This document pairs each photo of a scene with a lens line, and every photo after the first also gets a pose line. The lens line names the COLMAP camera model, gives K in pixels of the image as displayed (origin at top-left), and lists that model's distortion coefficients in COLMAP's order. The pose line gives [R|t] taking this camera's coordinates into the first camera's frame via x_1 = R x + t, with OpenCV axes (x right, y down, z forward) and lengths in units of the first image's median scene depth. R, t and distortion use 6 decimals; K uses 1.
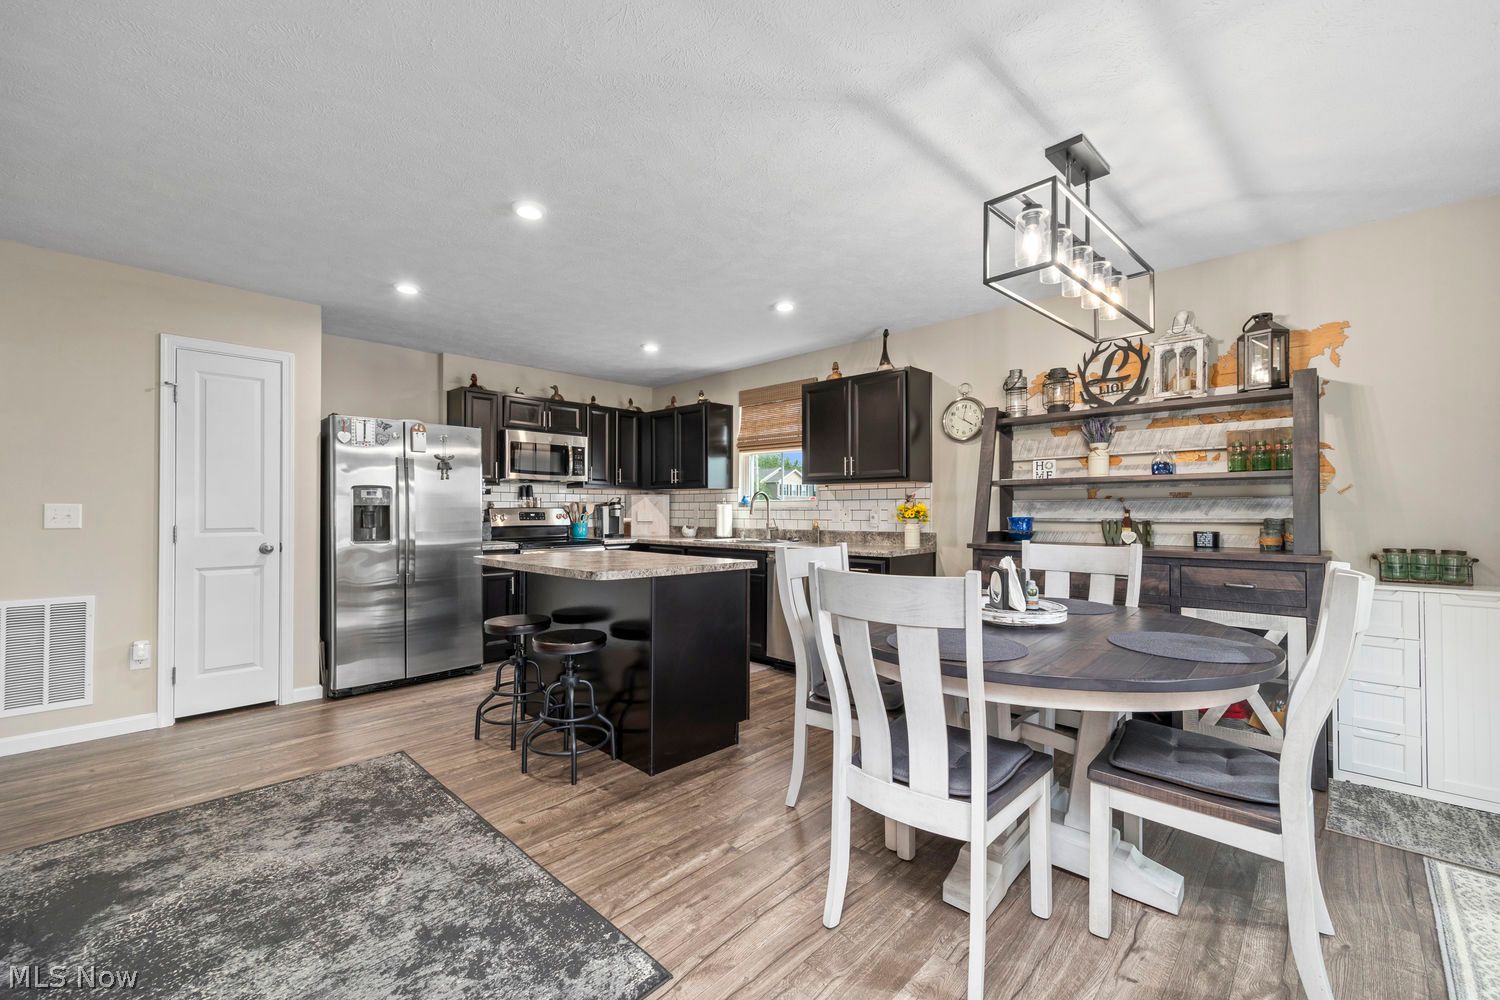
lens RADIAL K [[627.6, 0, 760.8], [0, 627.6, 507.2], [0, 0, 1]] dist [0.010942, 0.000699]
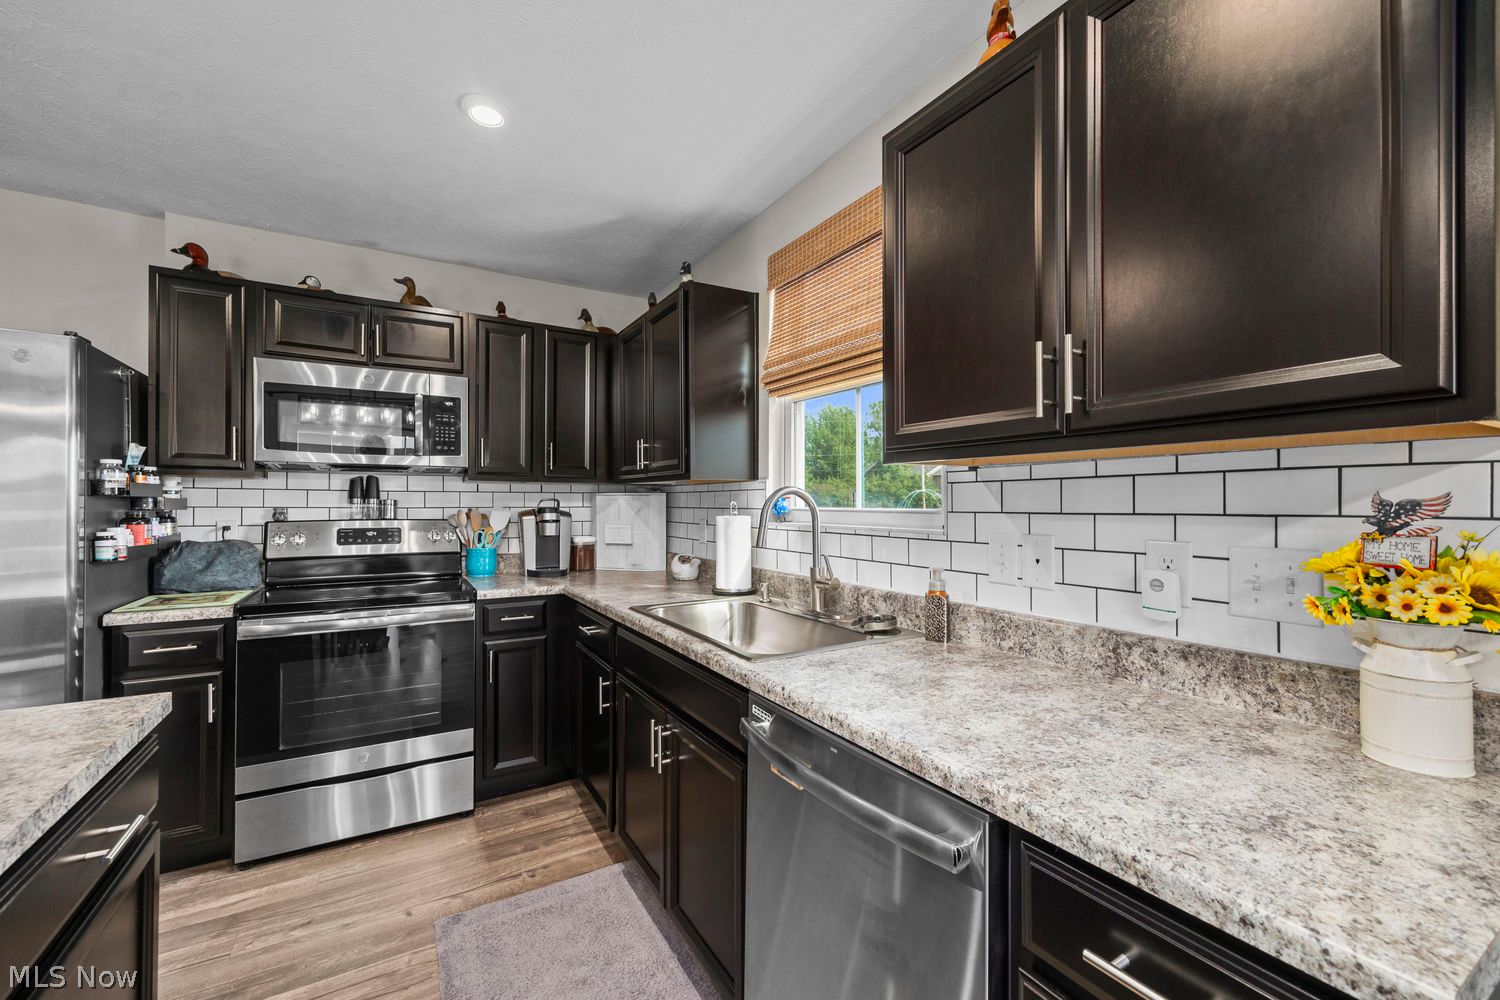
lens RADIAL K [[606.3, 0, 761.9], [0, 606.3, 500.9], [0, 0, 1]] dist [-0.001216, 0.000586]
pose [[0.964576, 0.001604, -0.263800, 0.097400], [-0.001731, 0.999998, -0.000247, -0.019447], [0.263799, 0.000695, 0.964577, 0.792351]]
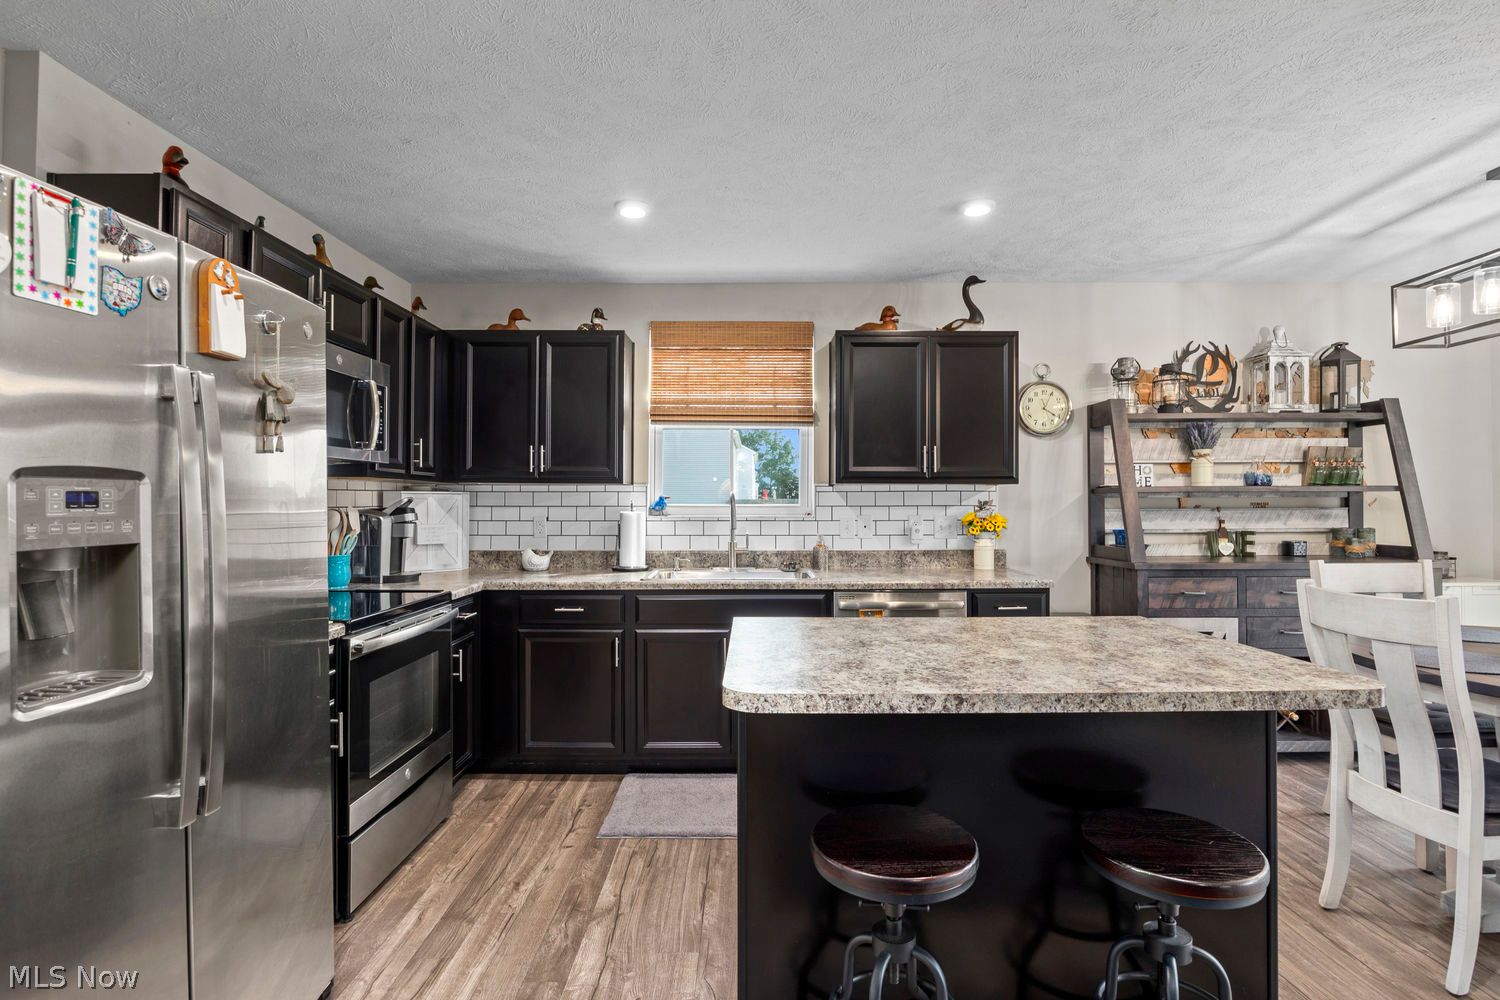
lens RADIAL K [[730.6, 0, 753.3], [0, 730.6, 496.2], [0, 0, 1]] dist [-0.012197, 0.004710]
pose [[0.718891, 0.004798, 0.695106, -0.595821], [-0.002784, 0.999988, -0.004023, -0.021553], [-0.695117, 0.000957, 0.718896, 0.581317]]
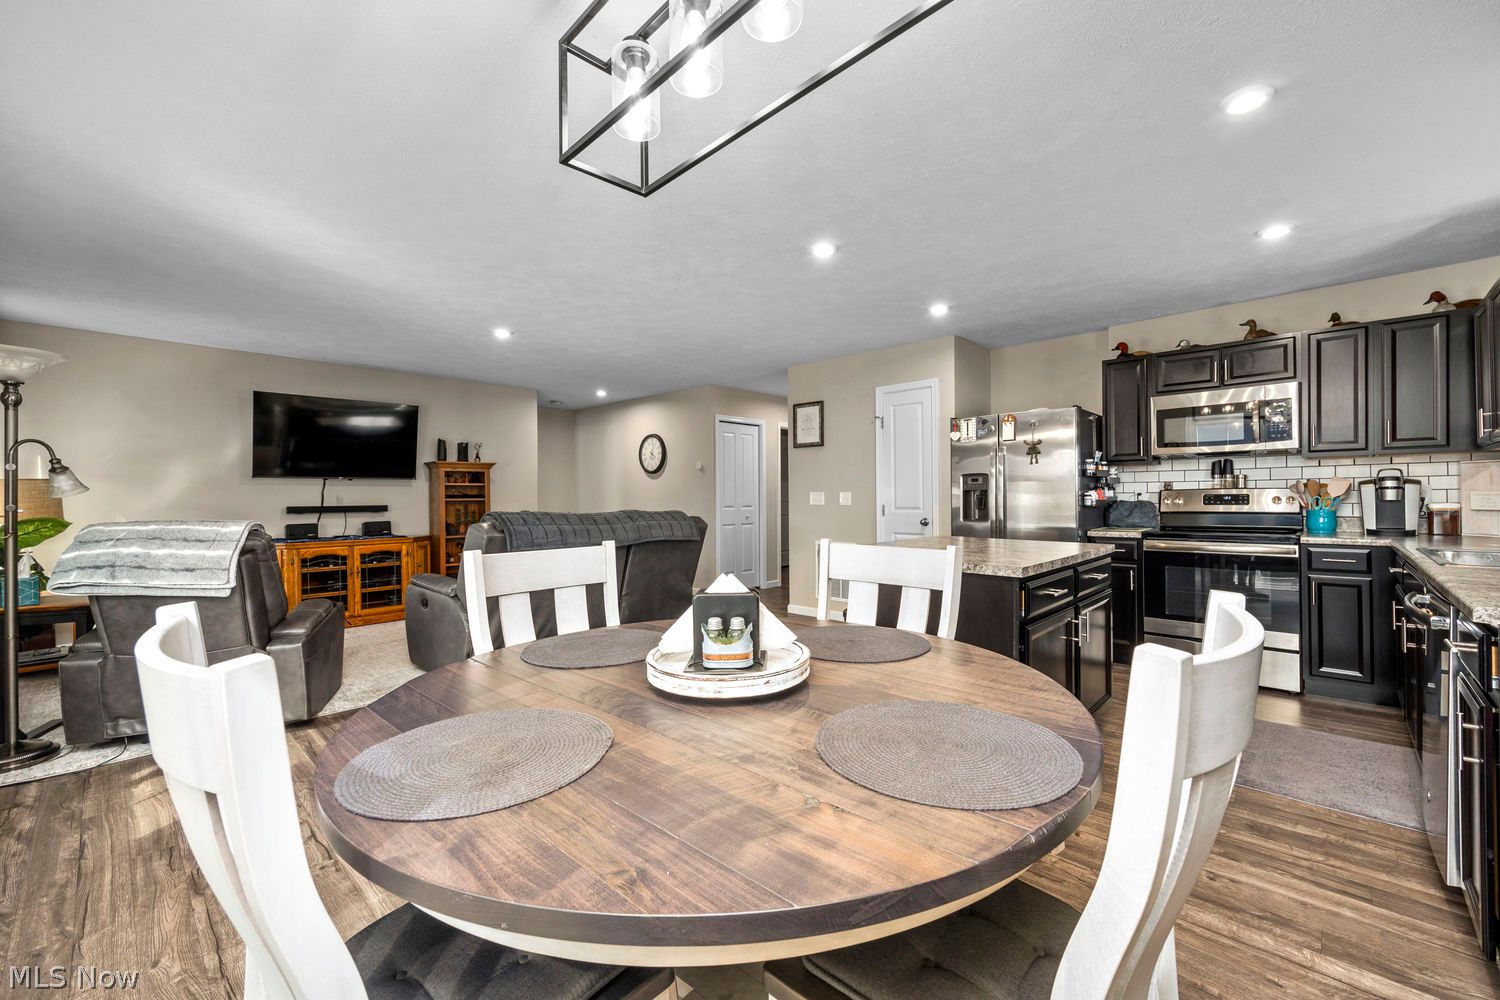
lens RADIAL K [[606.3, 0, 727.3], [0, 606.3, 501.2], [0, 0, 1]] dist [-0.001216, 0.000586]
pose [[-0.031633, 0.007160, -0.999474, 0.513401], [0.015017, 0.999865, 0.006688, 0.002846], [0.999387, -0.014798, -0.031736, 0.542022]]
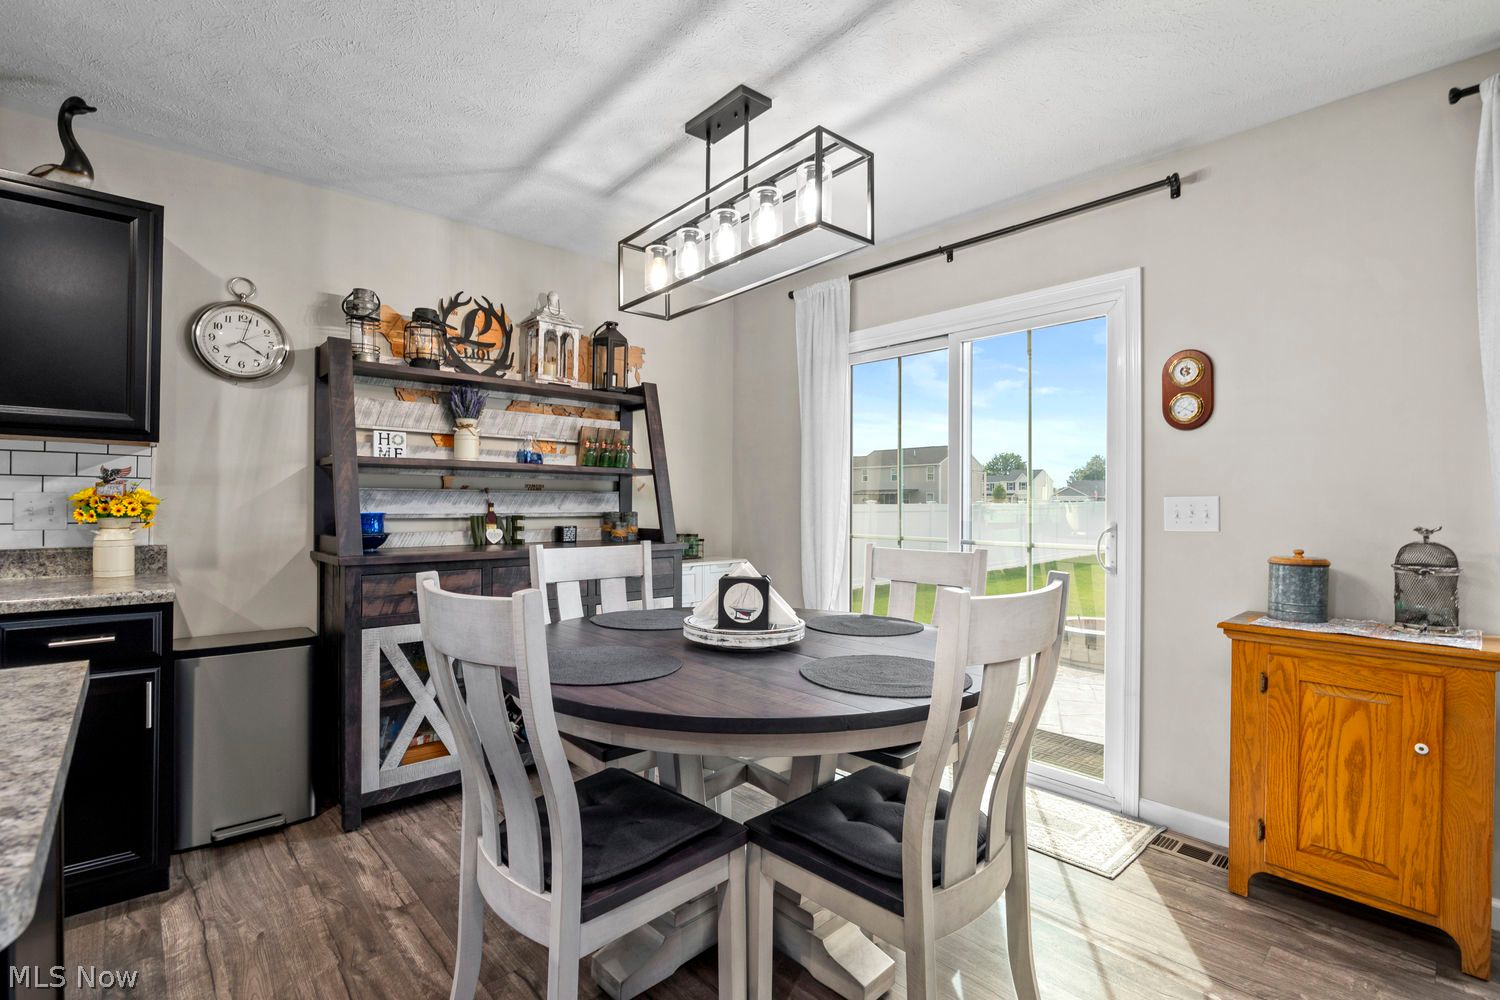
lens RADIAL K [[685.2, 0, 733.9], [0, 685.2, 501.6], [0, 0, 1]] dist [-0.001536, 0.000502]
pose [[0.084799, 0.003372, 0.996392, -0.253321], [-0.014576, 0.999891, -0.002143, -0.000332], [-0.996291, -0.014341, 0.084839, 0.499690]]
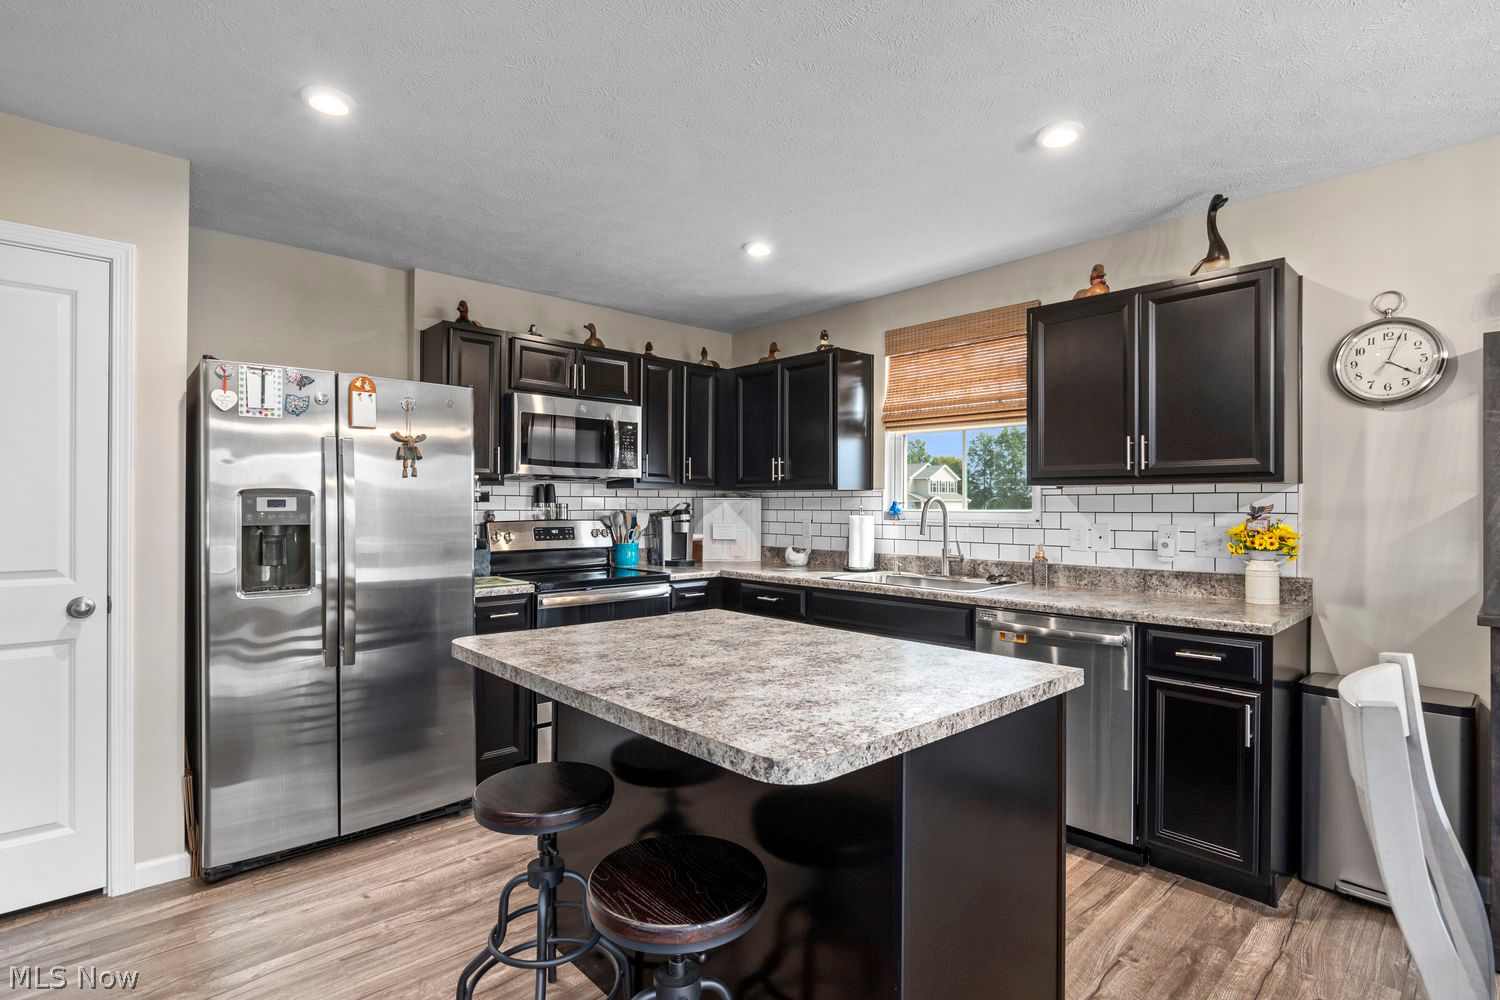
lens RADIAL K [[730.6, 0, 761.4], [0, 730.6, 504.6], [0, 0, 1]] dist [-0.012197, 0.004710]
pose [[0.998646, 0.002804, -0.051945, -0.157959], [-0.002635, 0.999991, 0.003329, -0.022834], [0.051954, -0.003188, 0.998644, 0.375461]]
